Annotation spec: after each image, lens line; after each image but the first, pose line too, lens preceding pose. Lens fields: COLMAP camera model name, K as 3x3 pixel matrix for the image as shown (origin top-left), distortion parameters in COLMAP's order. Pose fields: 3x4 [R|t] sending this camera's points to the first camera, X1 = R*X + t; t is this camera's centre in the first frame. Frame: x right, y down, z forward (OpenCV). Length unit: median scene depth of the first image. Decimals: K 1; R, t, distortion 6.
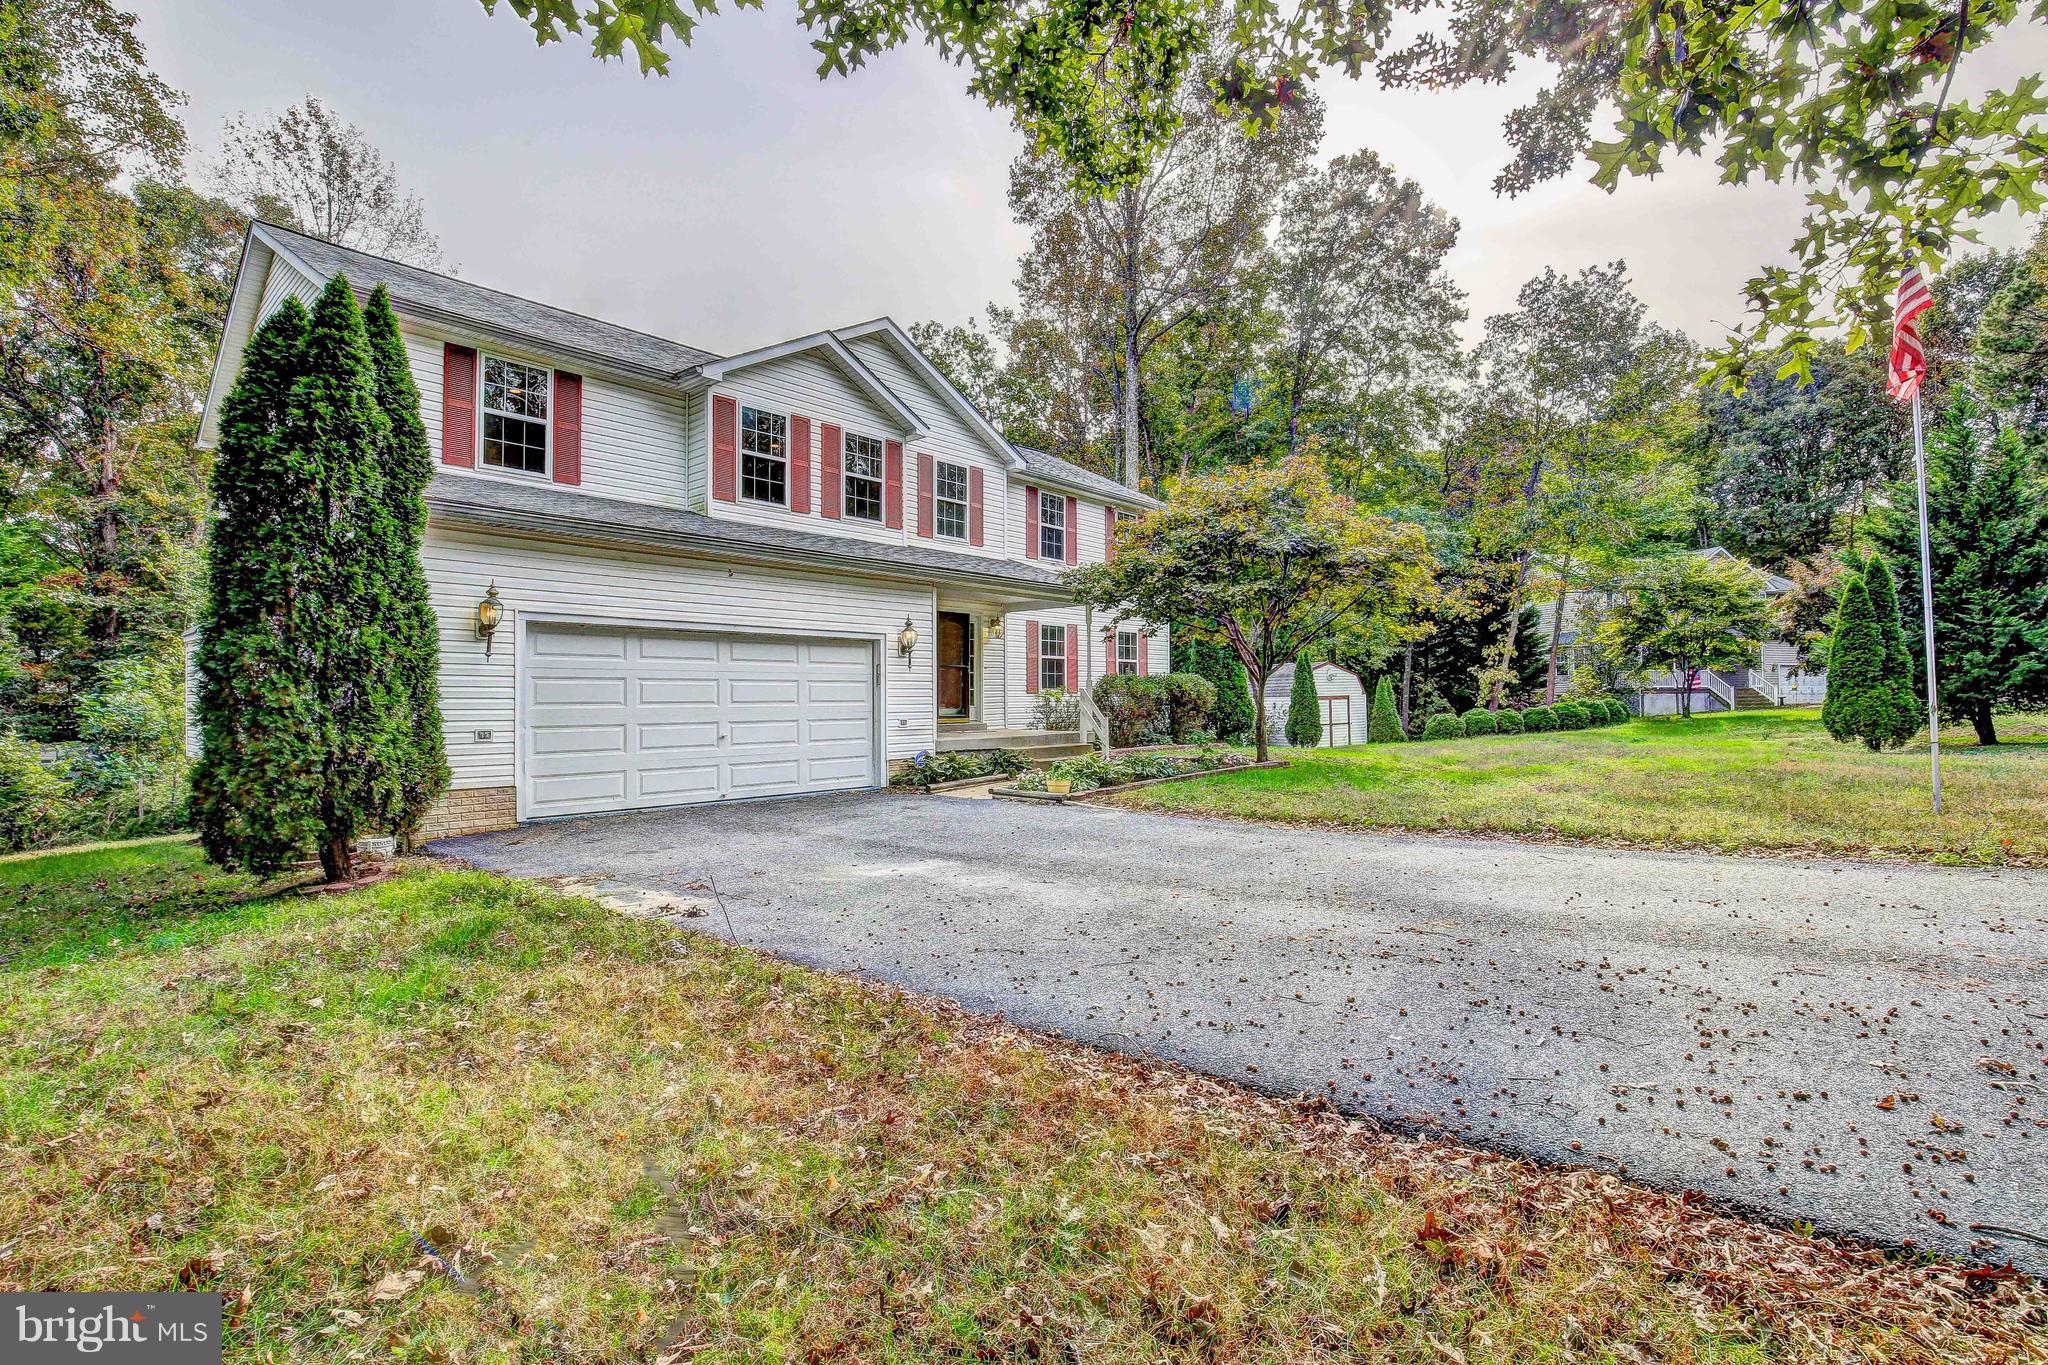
lens RADIAL K [[938.3, 0, 1030.5], [0, 938.3, 680.8], [0, 0, 1]] dist [-0.041146, 0.007795]
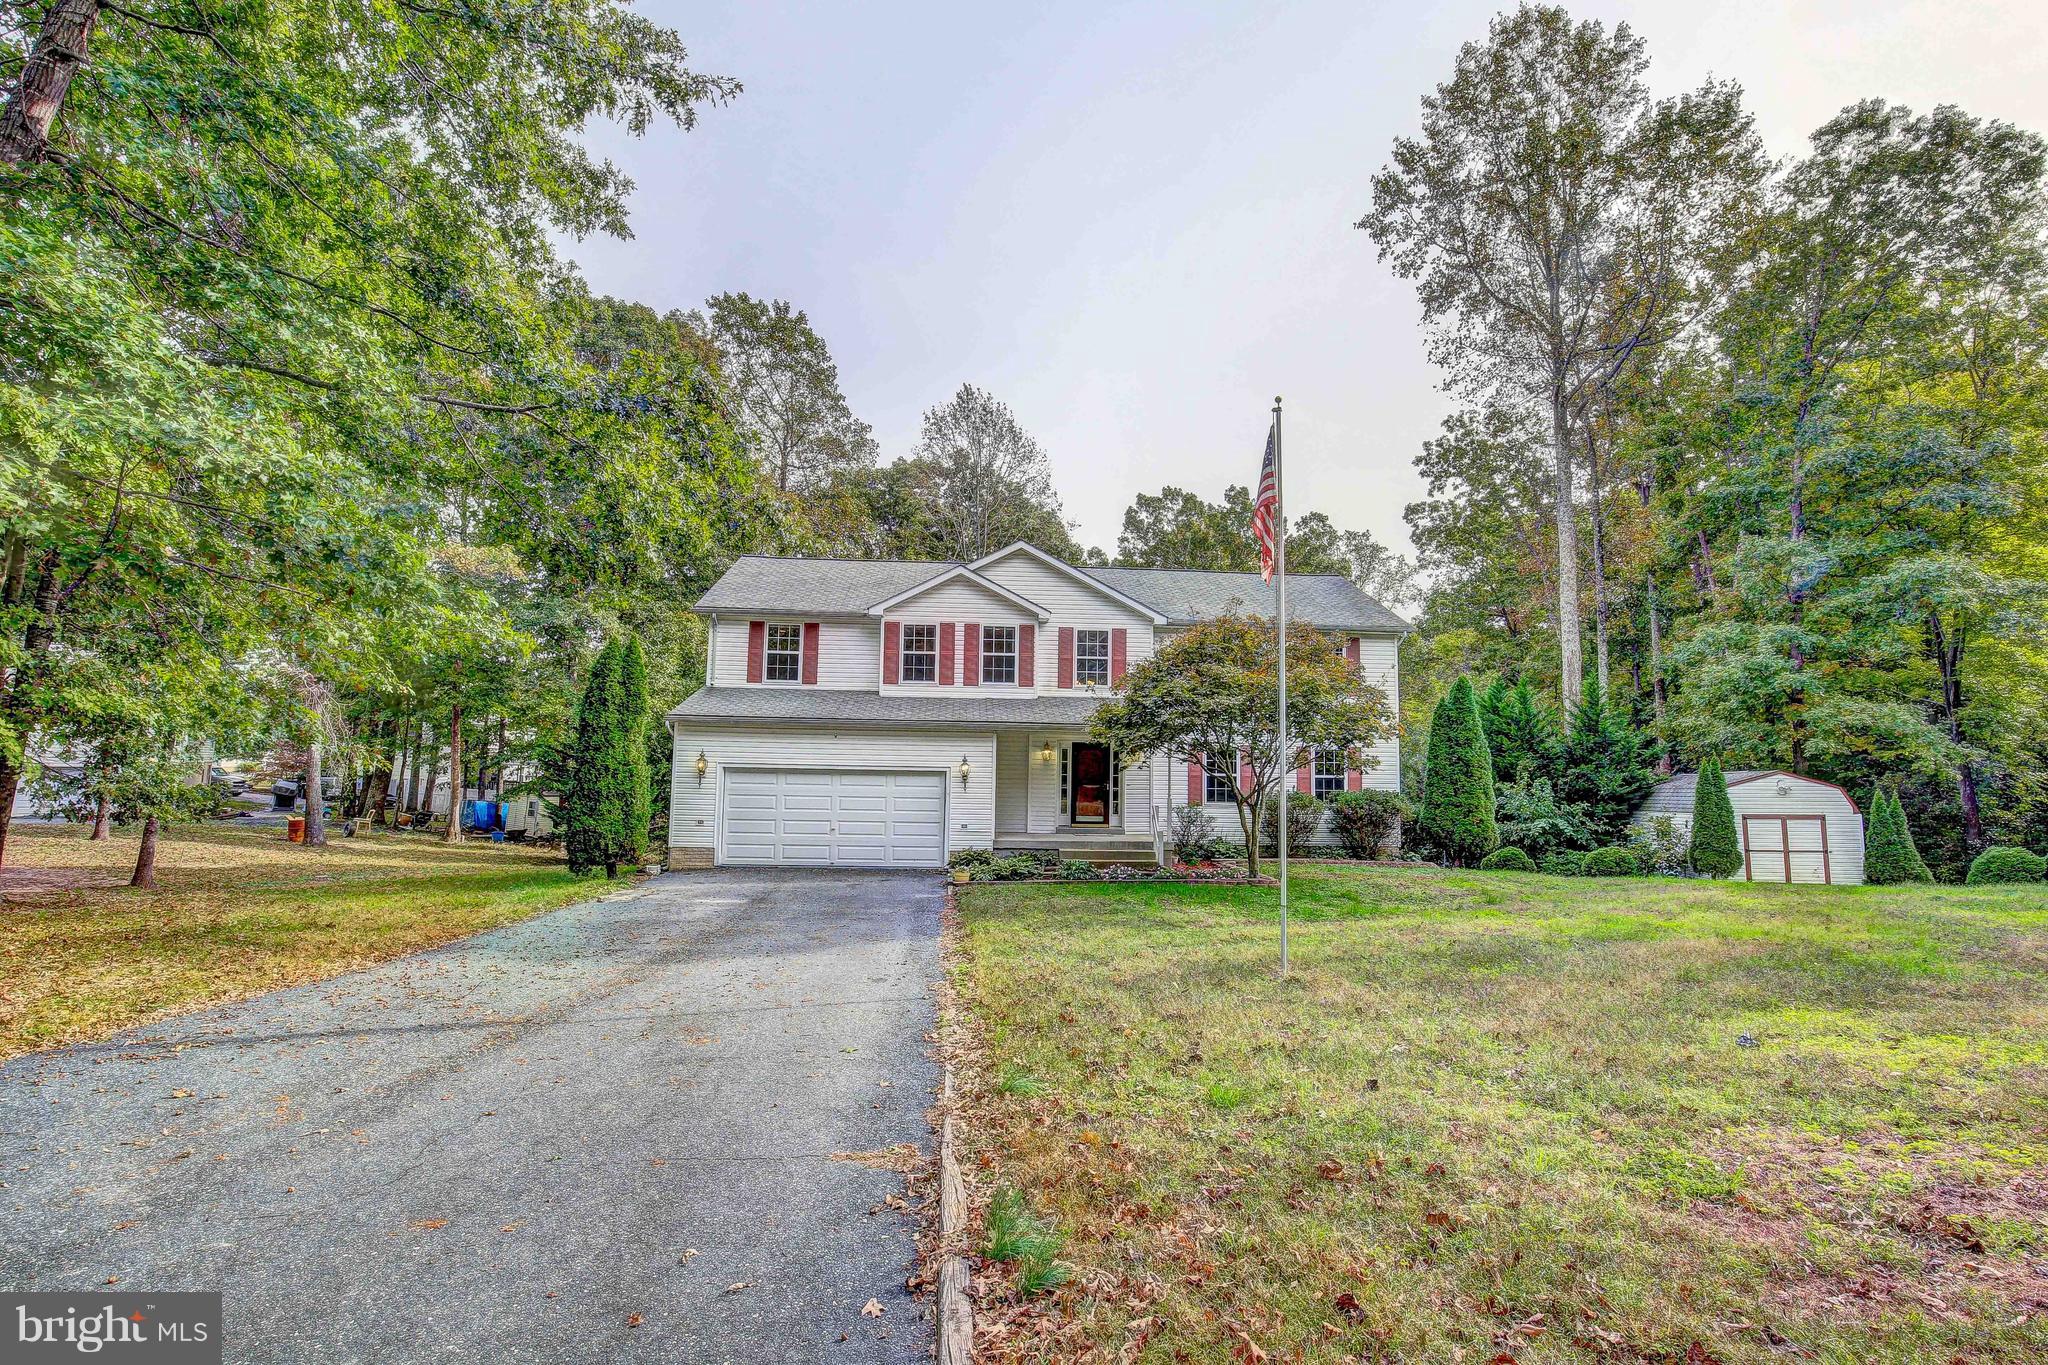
lens RADIAL K [[938.3, 0, 1027.3], [0, 938.3, 679.1], [0, 0, 1]] dist [-0.041146, 0.007795]
pose [[0.707242, -0.053144, -0.704972, 0.467981], [-0.008923, 0.996420, -0.084066, -0.030367], [0.706916, 0.065746, 0.704236, 0.002542]]
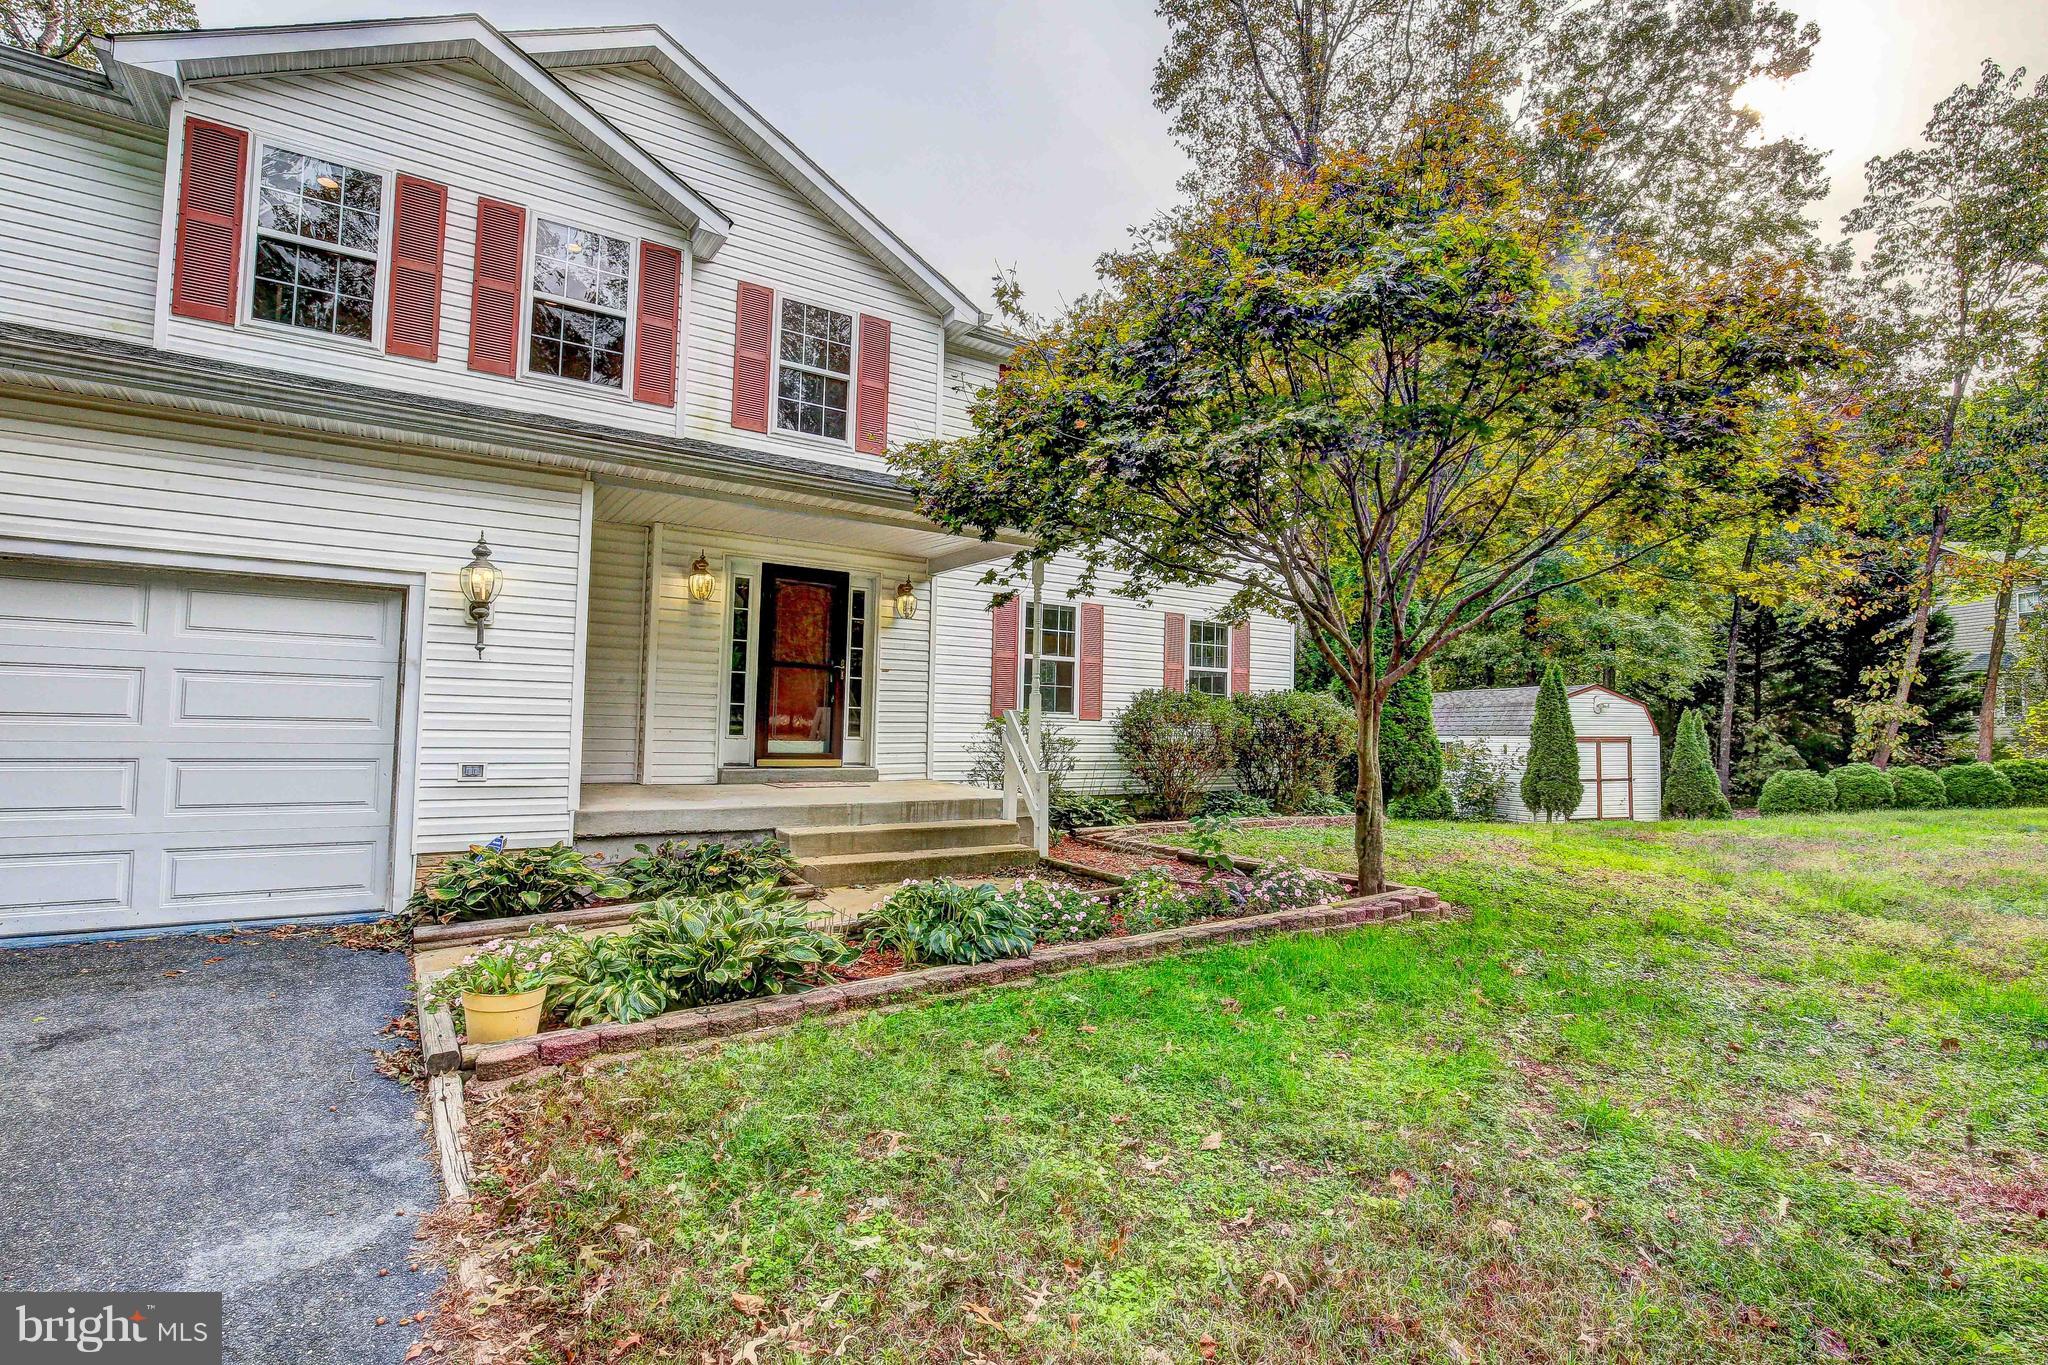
lens RADIAL K [[938.3, 0, 1028.8], [0, 938.3, 680.7], [0, 0, 1]] dist [-0.041146, 0.007795]
pose [[0.966147, 0.017034, -0.257430, 0.111776], [-0.024177, 0.999405, -0.024607, 0.002516], [0.256858, 0.029998, 0.965984, 0.297794]]
